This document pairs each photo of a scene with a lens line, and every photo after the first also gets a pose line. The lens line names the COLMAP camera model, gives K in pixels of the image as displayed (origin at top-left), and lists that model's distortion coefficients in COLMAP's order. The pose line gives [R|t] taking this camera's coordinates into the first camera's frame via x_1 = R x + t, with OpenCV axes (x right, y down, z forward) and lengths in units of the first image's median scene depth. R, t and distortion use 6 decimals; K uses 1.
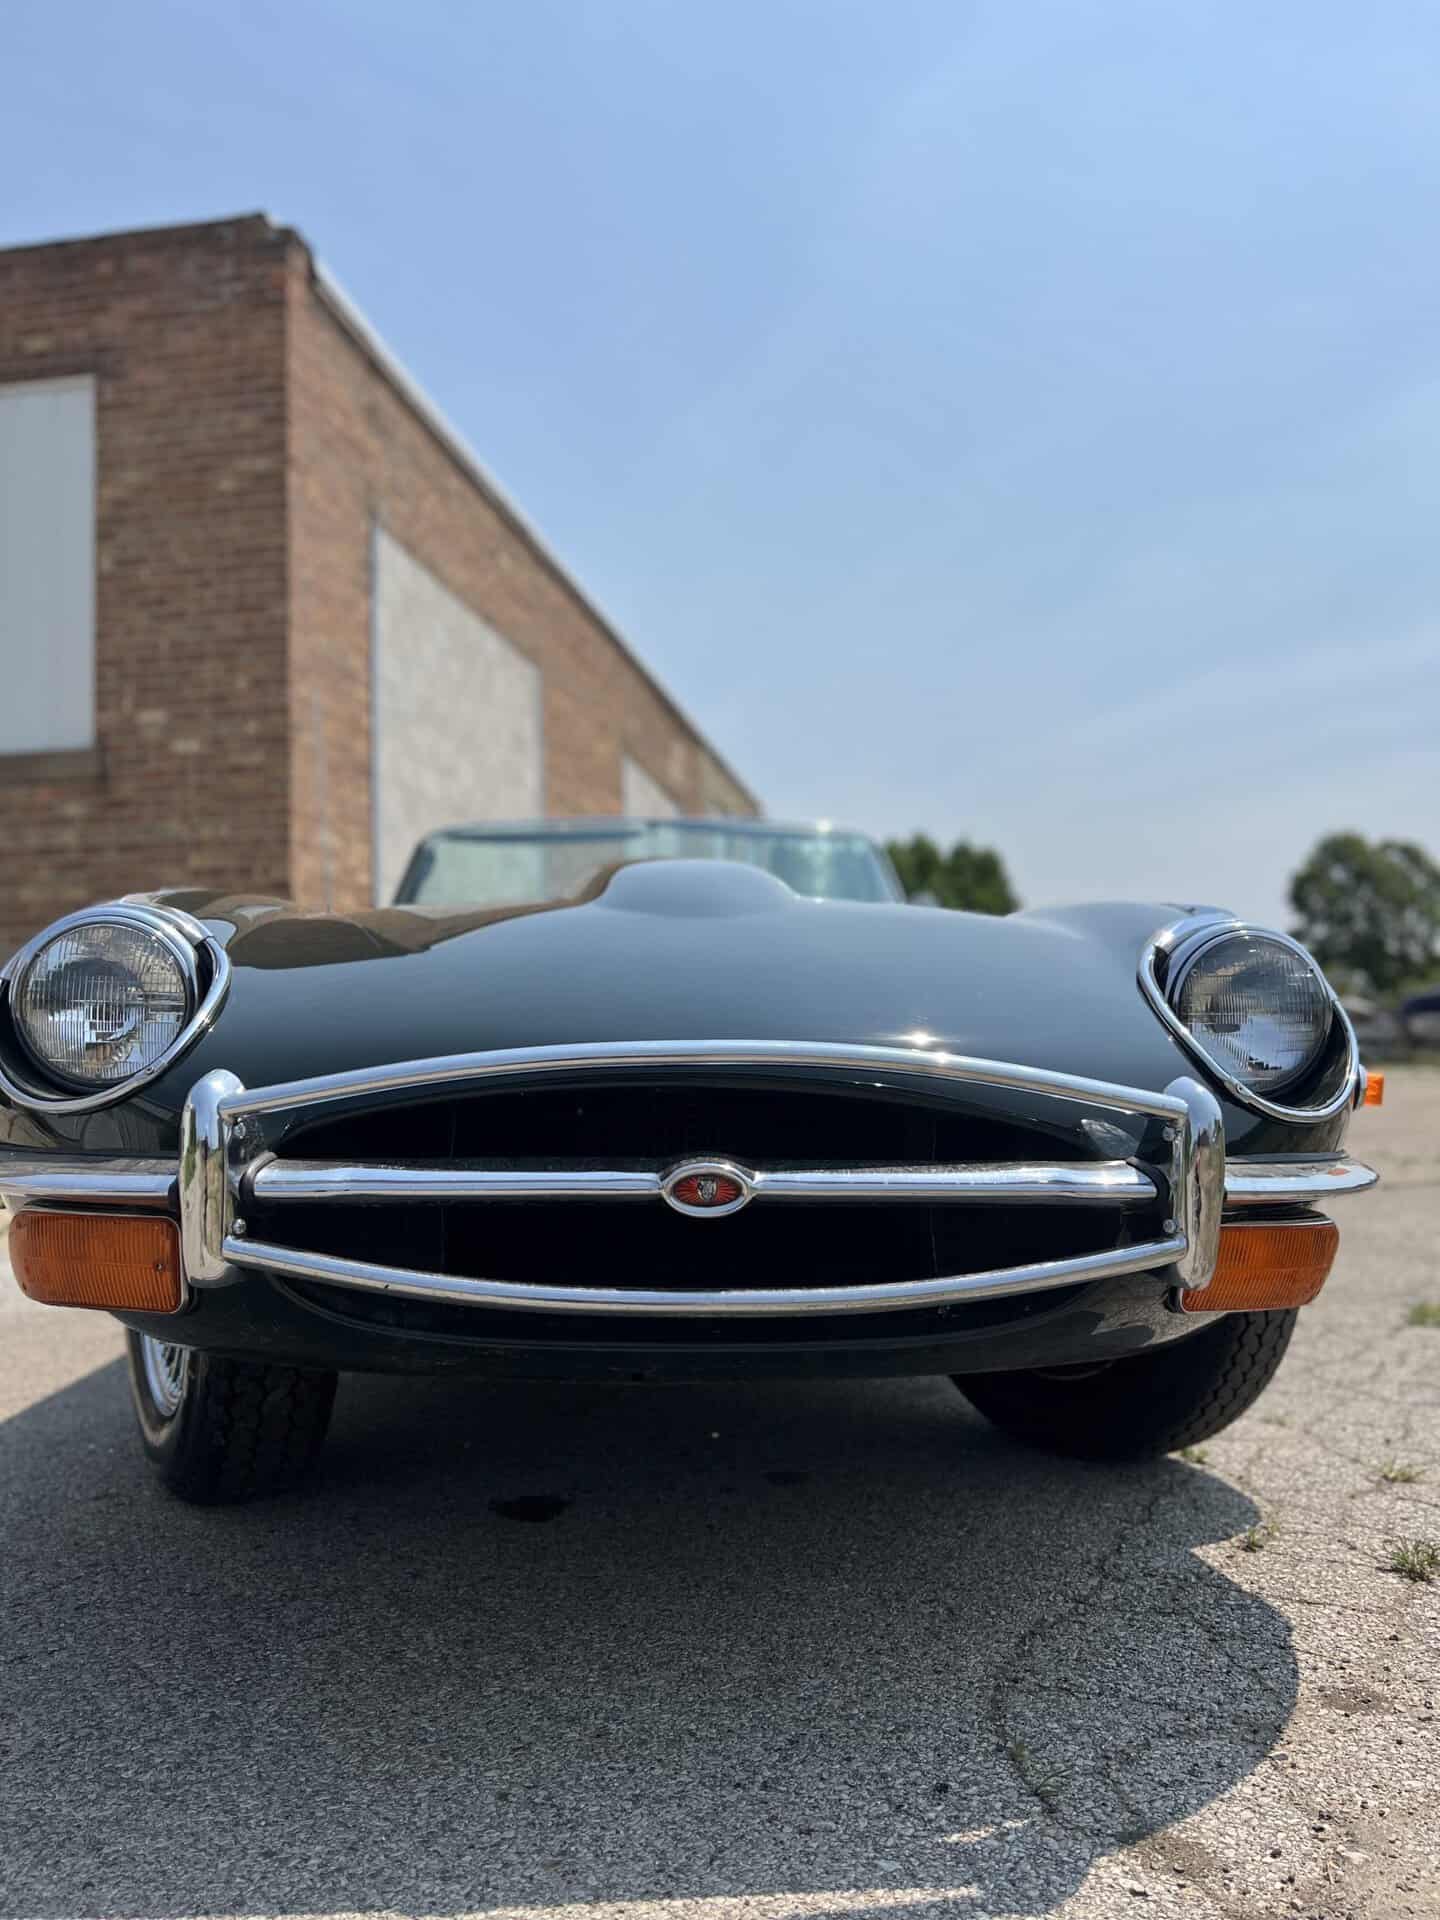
lens RADIAL K [[1450.0, 0, 720.7], [0, 1450.0, 974.7], [0, 0, 1]] dist [0.039910, -0.045121]
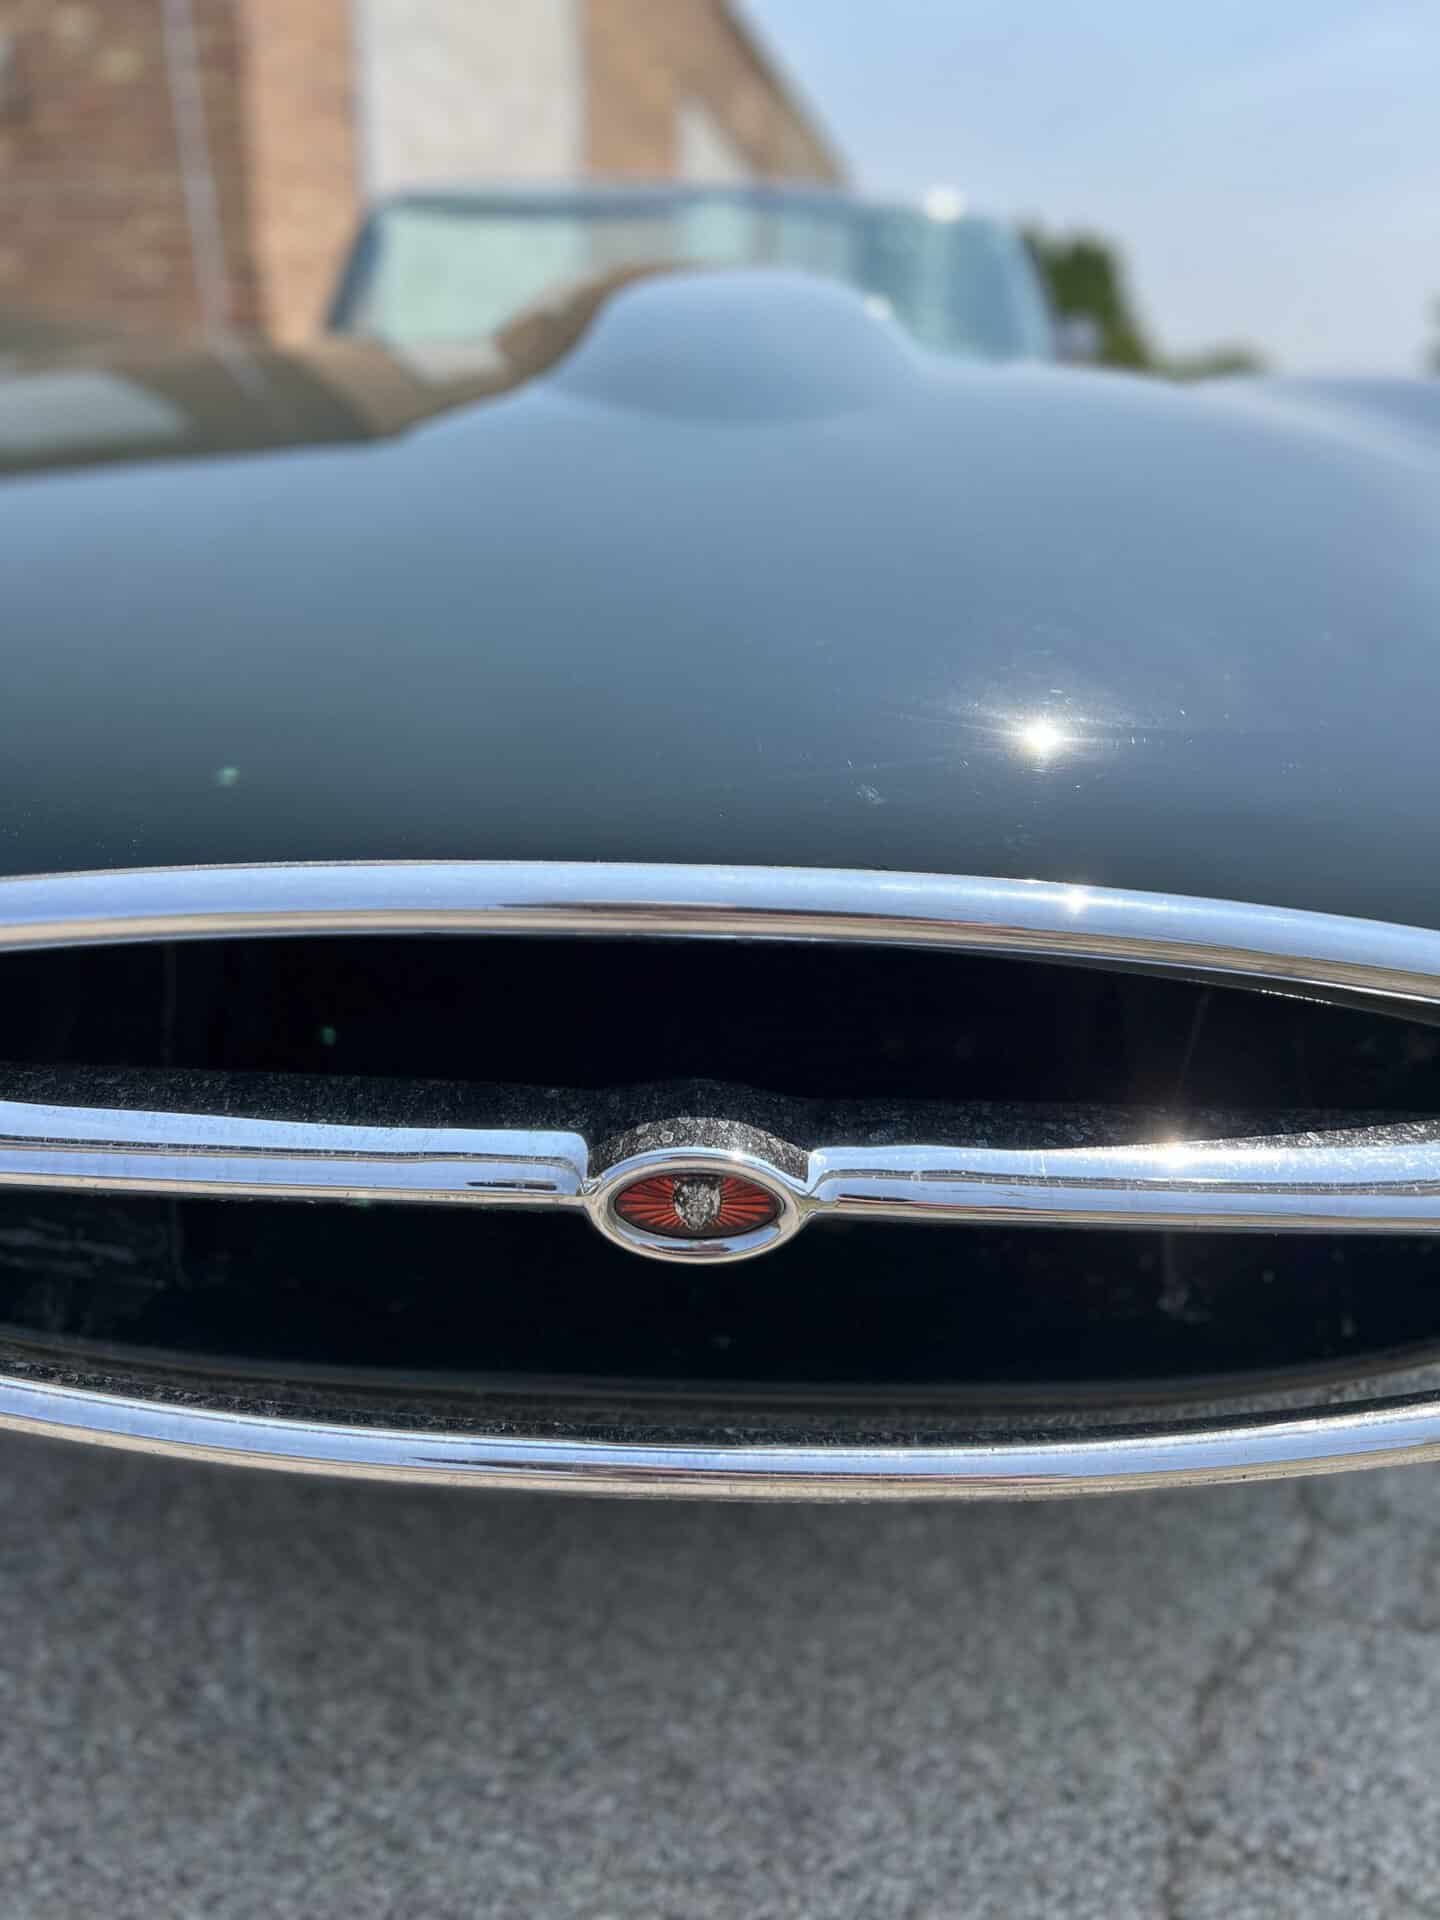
lens RADIAL K [[1450.0, 0, 722.0], [0, 1450.0, 965.2], [0, 0, 1]] dist [0.039910, -0.045121]
pose [[0.998426, 0.049484, -0.026411, 0.000930], [-0.036092, 0.927207, 0.372805, -0.011942], [0.042936, -0.371265, 0.927534, 0.111942]]
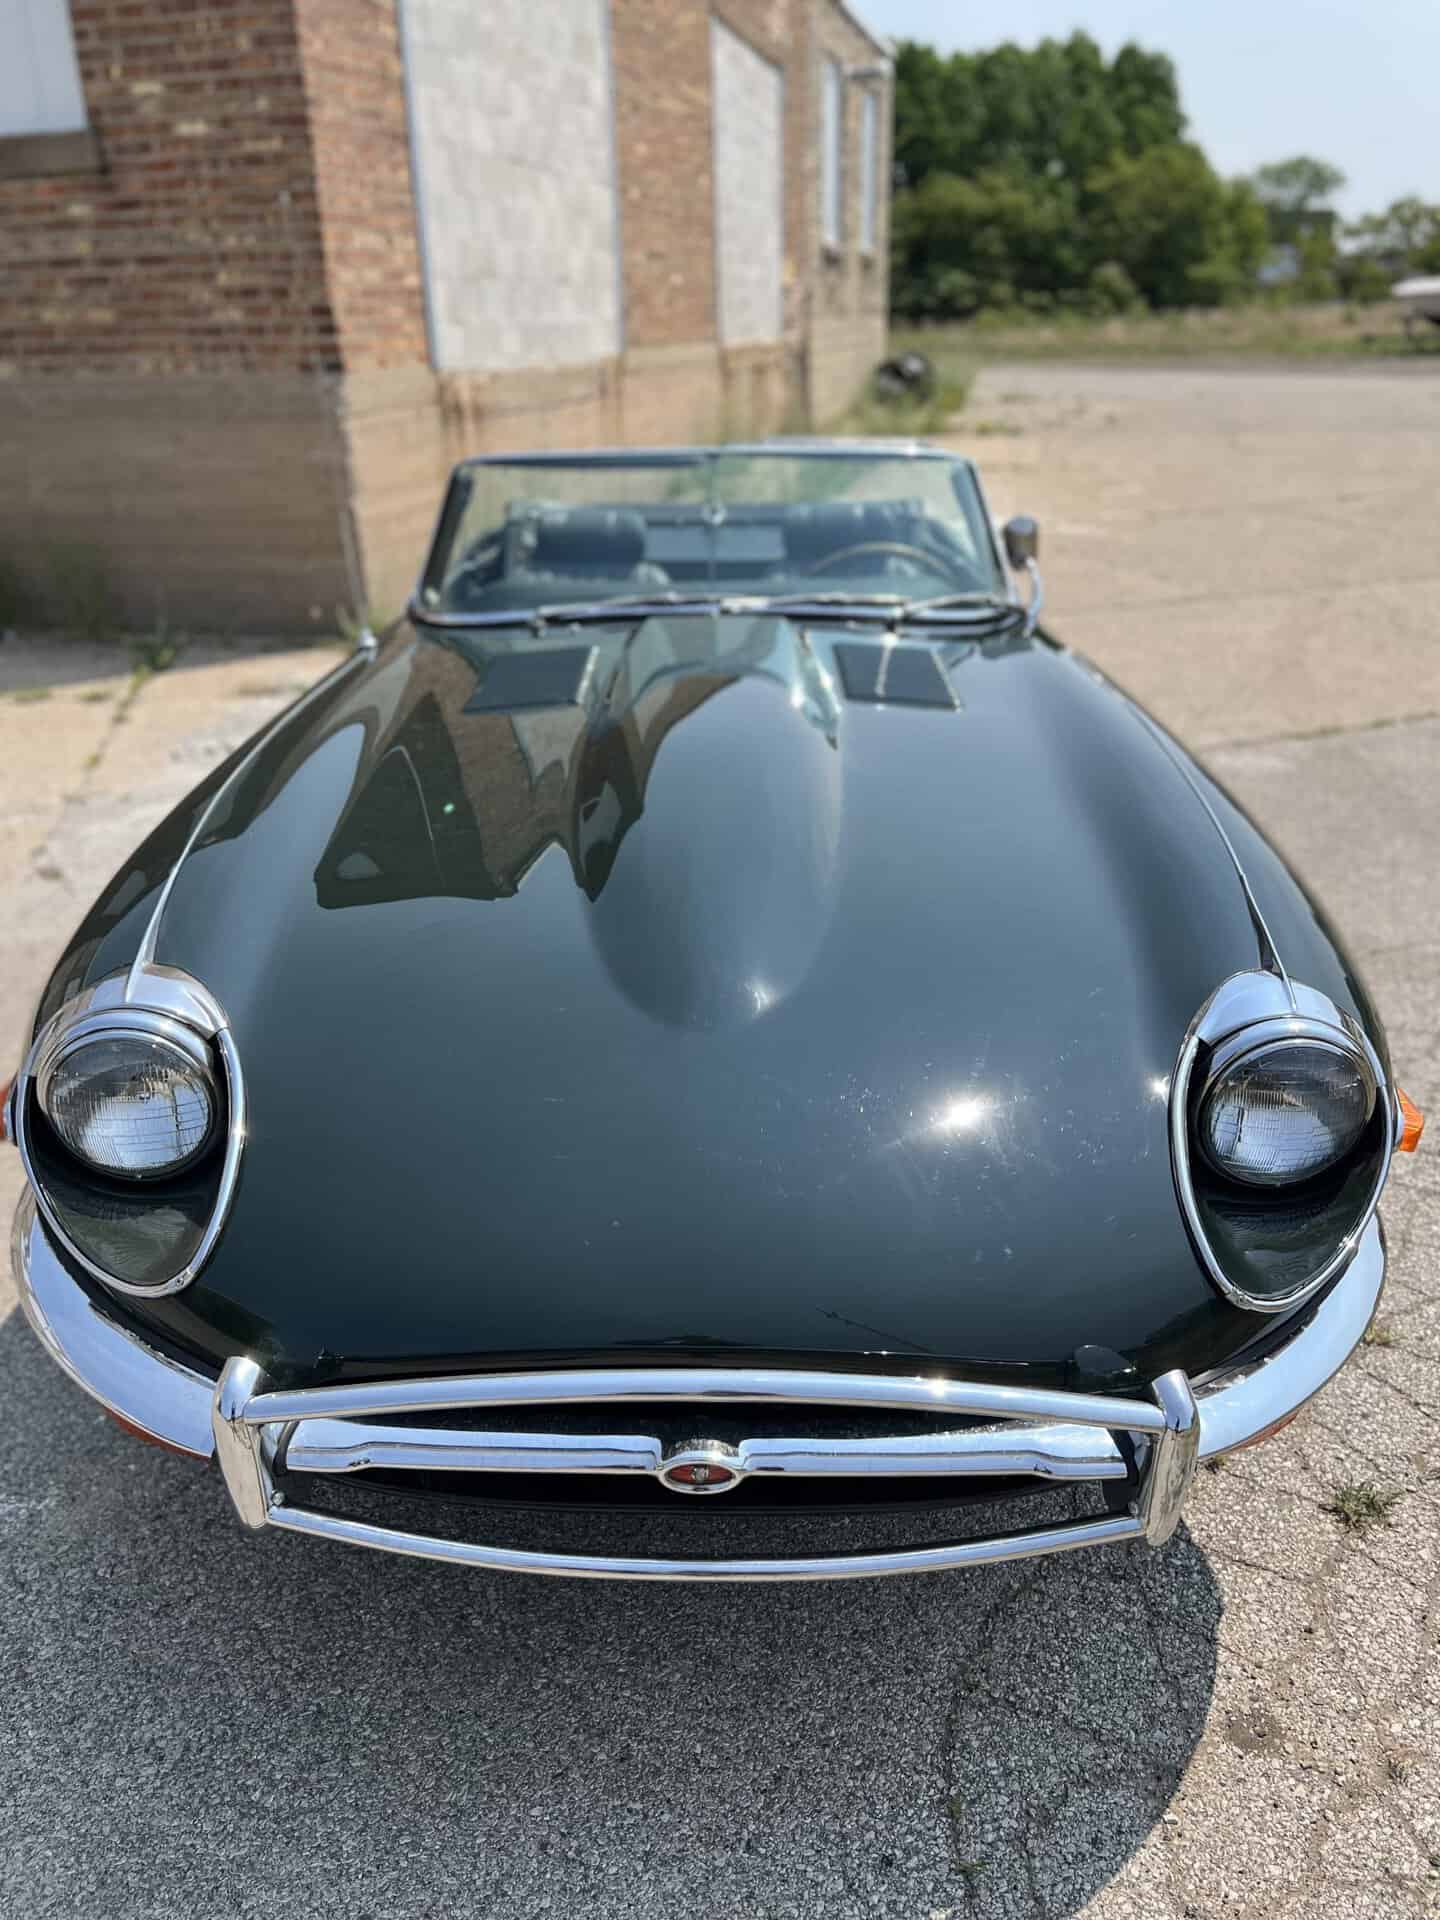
lens RADIAL K [[1450.0, 0, 725.8], [0, 1450.0, 955.4], [0, 0, 1]] dist [0.039910, -0.045121]
pose [[0.997747, 0.026396, -0.061675, 0.011492], [0.004960, 0.887801, 0.460200, -0.119813], [0.066902, -0.459469, 0.885670, 0.038879]]
